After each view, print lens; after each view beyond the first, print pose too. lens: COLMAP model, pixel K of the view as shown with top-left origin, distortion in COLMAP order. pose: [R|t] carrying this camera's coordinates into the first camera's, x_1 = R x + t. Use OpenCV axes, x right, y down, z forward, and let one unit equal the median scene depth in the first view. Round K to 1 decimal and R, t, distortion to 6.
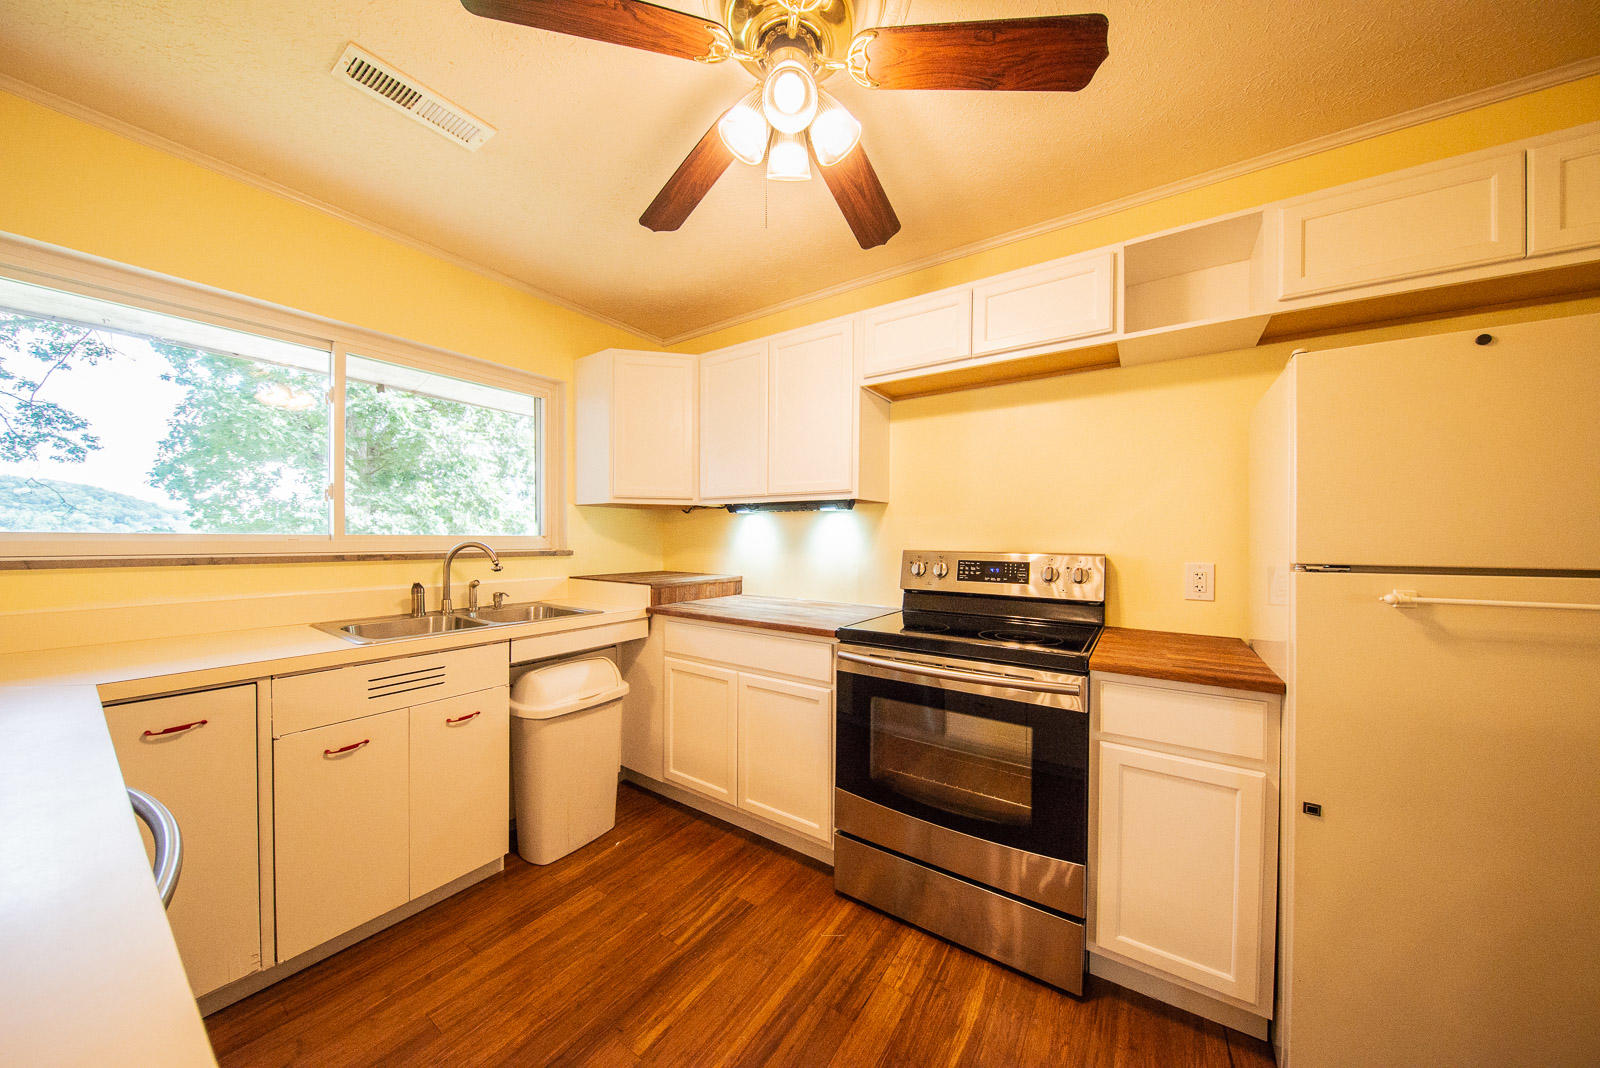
lens RADIAL K [[522.7, 0, 797.6], [0, 522.7, 536.7], [0, 0, 1]] dist [-0.010335, -0.001687]
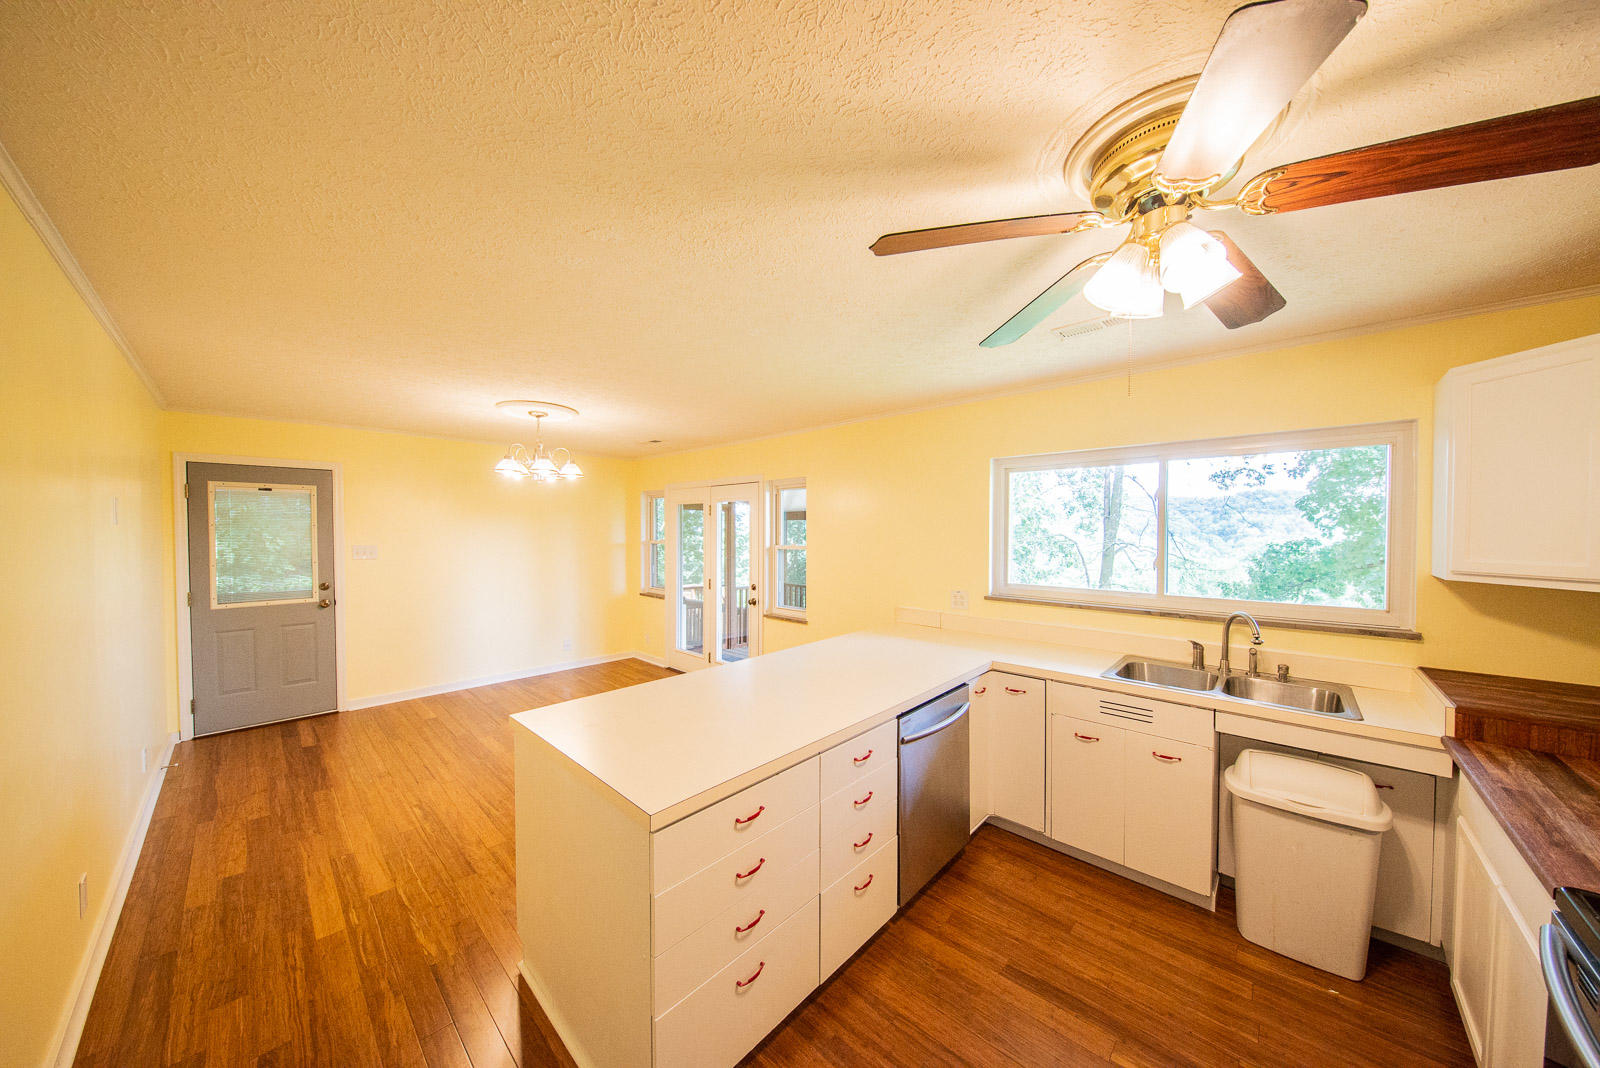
lens RADIAL K [[522.7, 0, 797.3], [0, 522.7, 537.7], [0, 0, 1]] dist [-0.010335, -0.001687]
pose [[-0.166060, 0.008154, -0.986082, 0.664041], [0.000952, 0.999967, 0.008108, -0.173743], [0.986115, 0.000407, -0.166062, 0.291727]]
